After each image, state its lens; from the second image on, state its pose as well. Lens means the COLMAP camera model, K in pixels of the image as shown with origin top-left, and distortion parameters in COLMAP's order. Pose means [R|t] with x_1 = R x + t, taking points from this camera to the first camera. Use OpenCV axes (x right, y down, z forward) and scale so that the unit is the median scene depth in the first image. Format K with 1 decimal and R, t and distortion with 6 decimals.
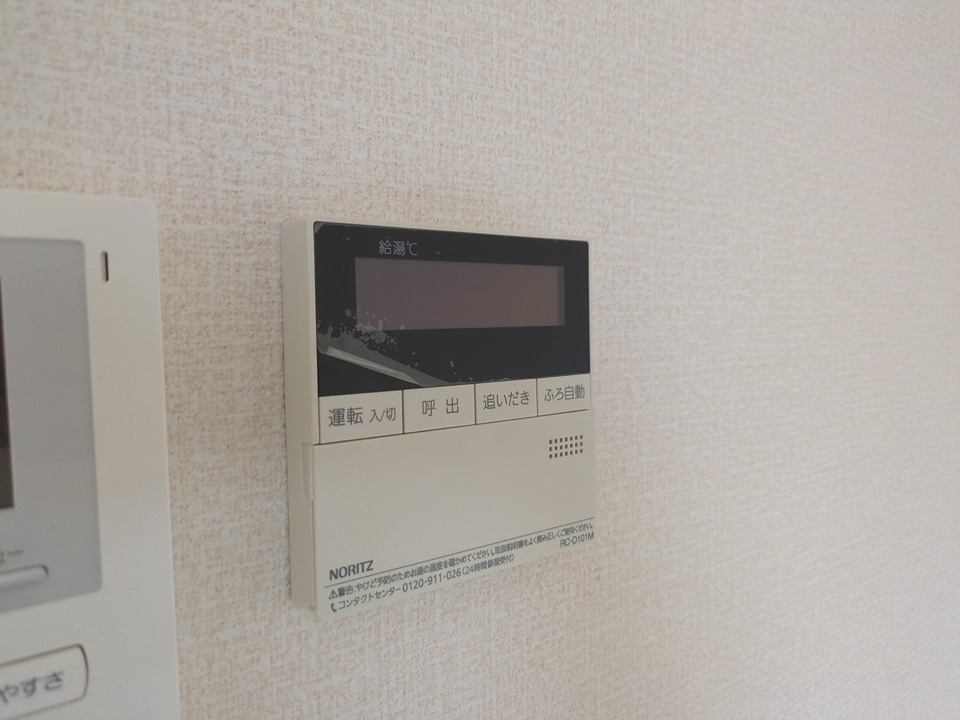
lens RADIAL K [[718.1, 0, 480.0], [0, 718.1, 360.0], [0, 0, 1]] dist [0.040225, -0.061583]
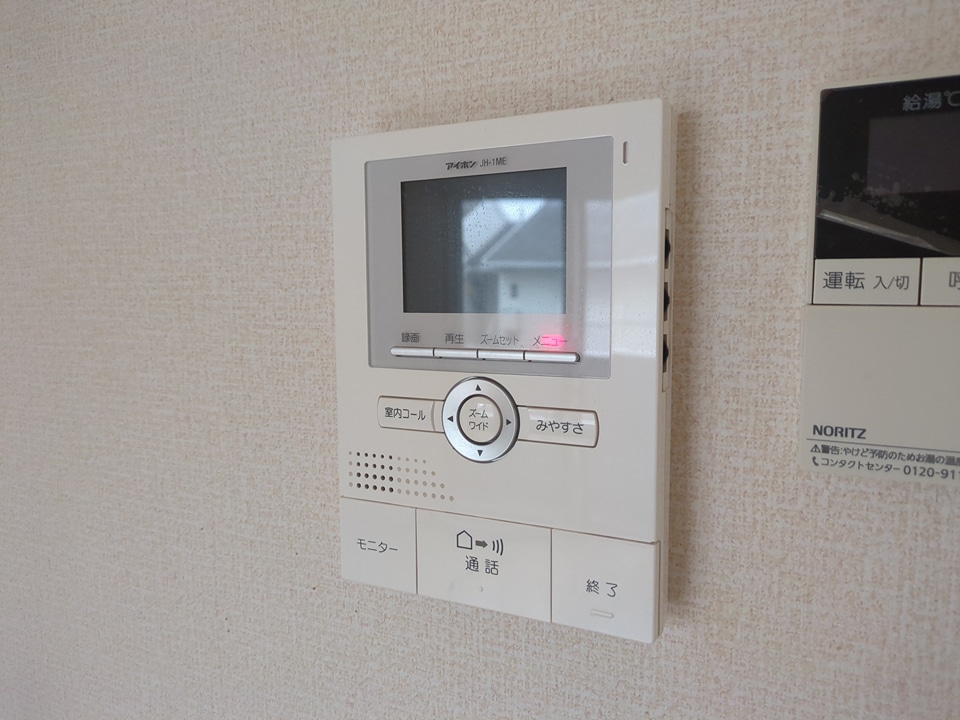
lens RADIAL K [[708.9, 0, 483.9], [0, 708.9, 339.7], [0, 0, 1]] dist [0.001917, 0.000959]
pose [[0.454854, 0.093476, -0.885647, 0.470724], [-0.051645, 0.995571, 0.078554, 0.108107], [0.889067, 0.010009, 0.457667, 0.090893]]
